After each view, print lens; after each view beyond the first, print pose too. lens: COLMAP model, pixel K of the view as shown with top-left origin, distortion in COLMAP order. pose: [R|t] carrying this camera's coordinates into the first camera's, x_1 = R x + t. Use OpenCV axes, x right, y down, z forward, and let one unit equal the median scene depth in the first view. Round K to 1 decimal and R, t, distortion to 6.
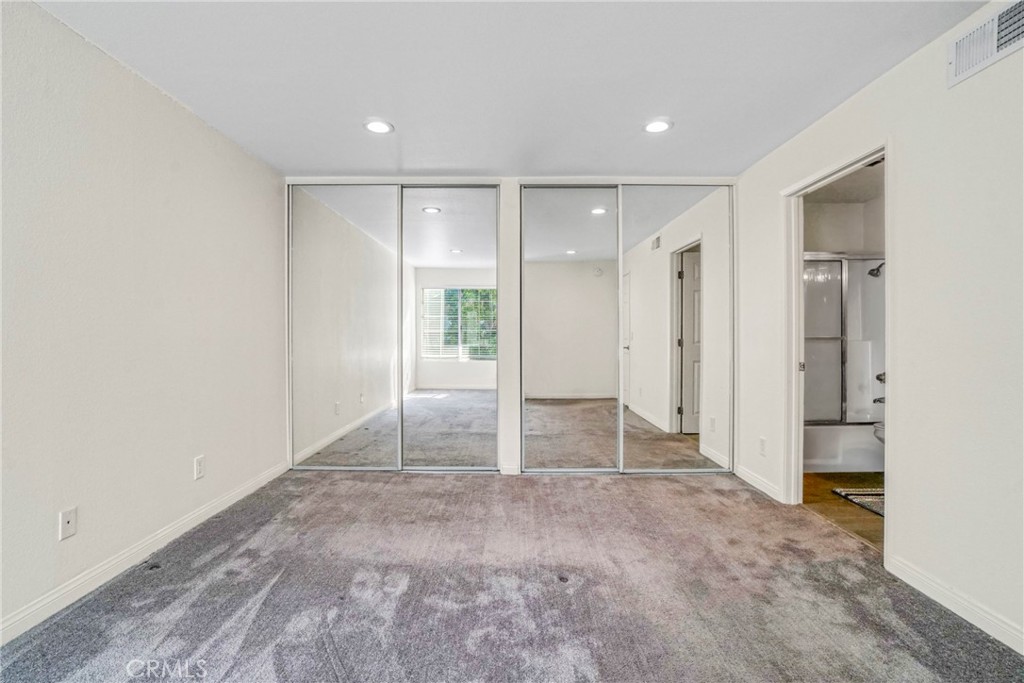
lens RADIAL K [[469.3, 0, 446.2], [0, 469.3, 326.8], [0, 0, 1]] dist [-0.039738, 0.012097]
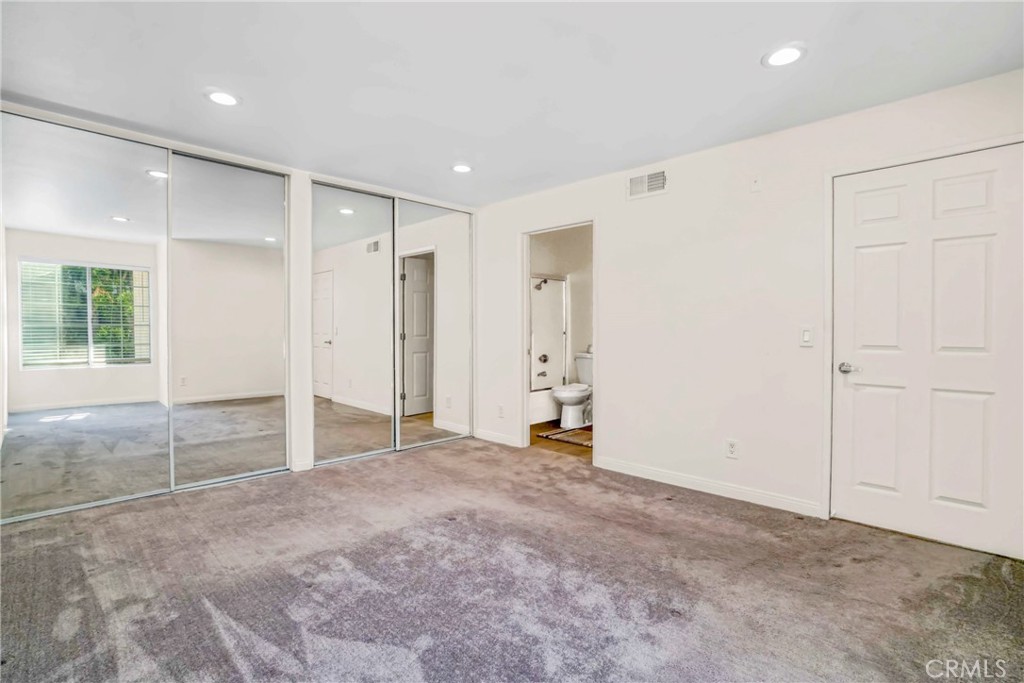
lens RADIAL K [[469.3, 0, 516.5], [0, 469.3, 338.4], [0, 0, 1]] dist [-0.039738, 0.012097]
pose [[0.707467, -0.013349, 0.706620, -0.329862], [-0.012755, 0.999418, 0.031650, -0.005400], [-0.706631, -0.031404, 0.706885, -0.025365]]
